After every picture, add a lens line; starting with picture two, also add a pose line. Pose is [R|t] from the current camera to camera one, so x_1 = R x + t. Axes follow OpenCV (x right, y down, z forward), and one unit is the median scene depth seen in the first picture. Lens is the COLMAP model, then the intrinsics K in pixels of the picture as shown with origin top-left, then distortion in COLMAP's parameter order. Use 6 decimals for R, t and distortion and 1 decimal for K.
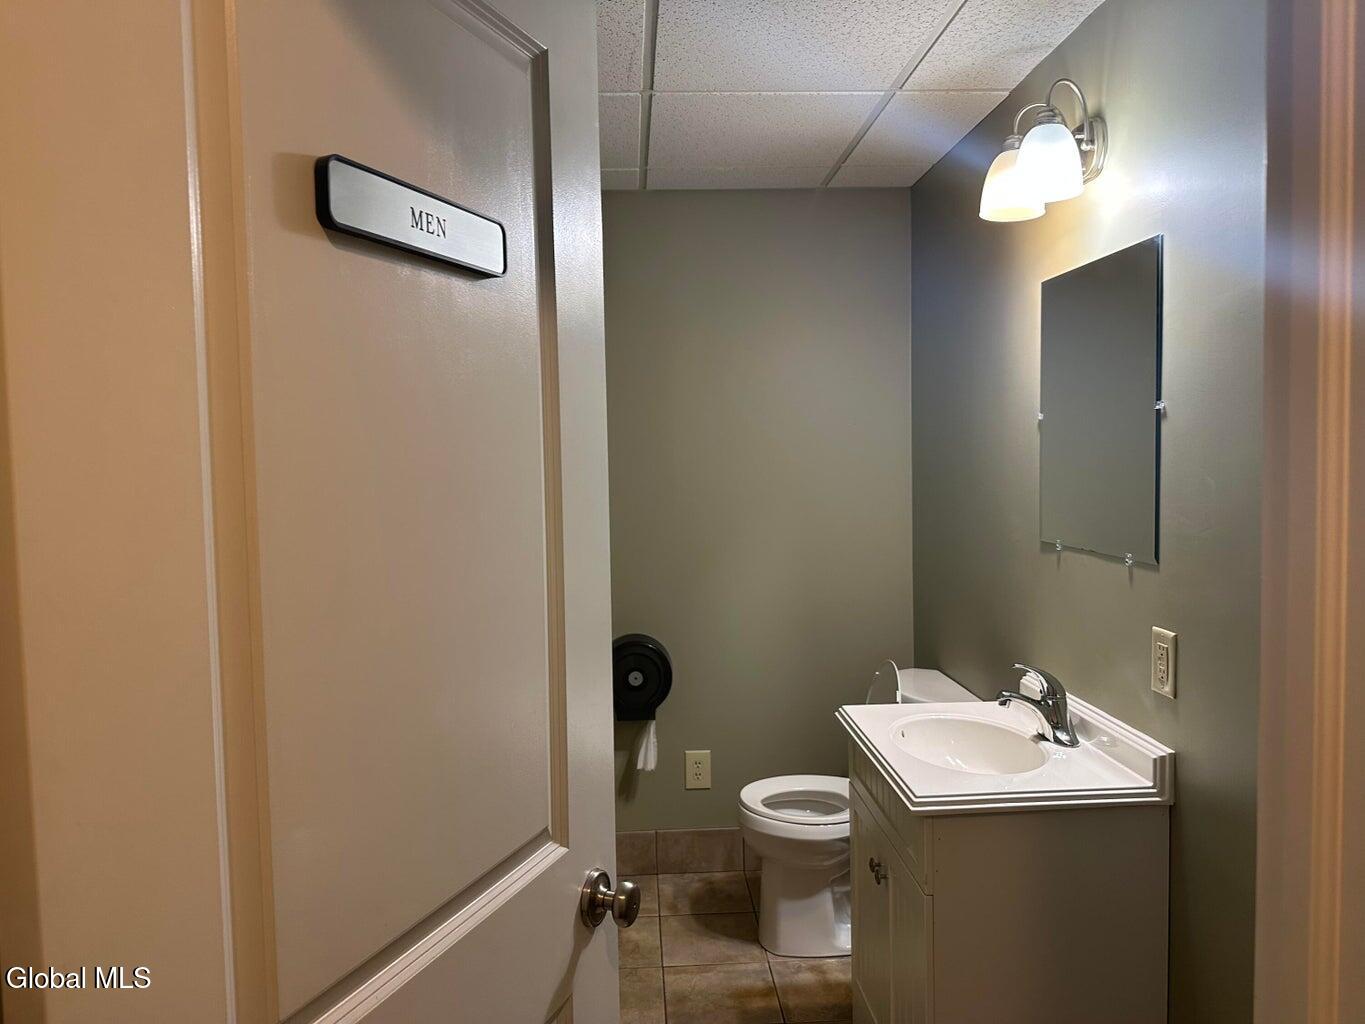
lens RADIAL K [[959.4, 0, 664.2], [0, 959.4, 494.7], [0, 0, 1]] dist [0.101134, -0.175959]
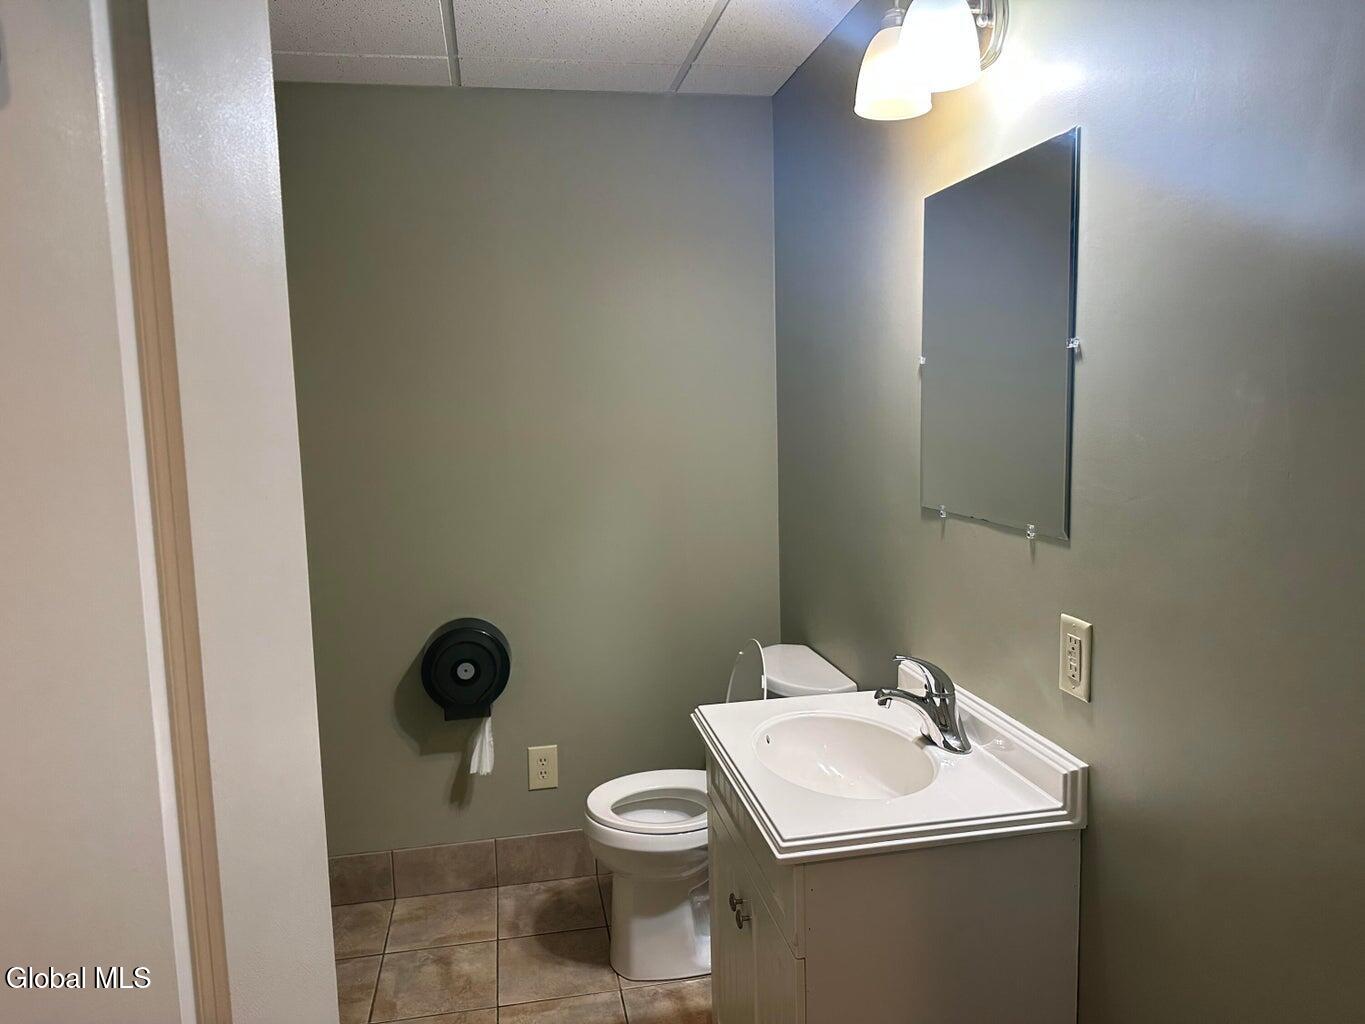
lens RADIAL K [[959.4, 0, 664.2], [0, 959.4, 494.7], [0, 0, 1]] dist [0.101134, -0.175959]
pose [[0.991003, -0.020794, 0.132215, 0.049550], [0.014151, 0.998599, 0.050988, -0.009666], [-0.133090, -0.048658, 0.989909, 0.188318]]
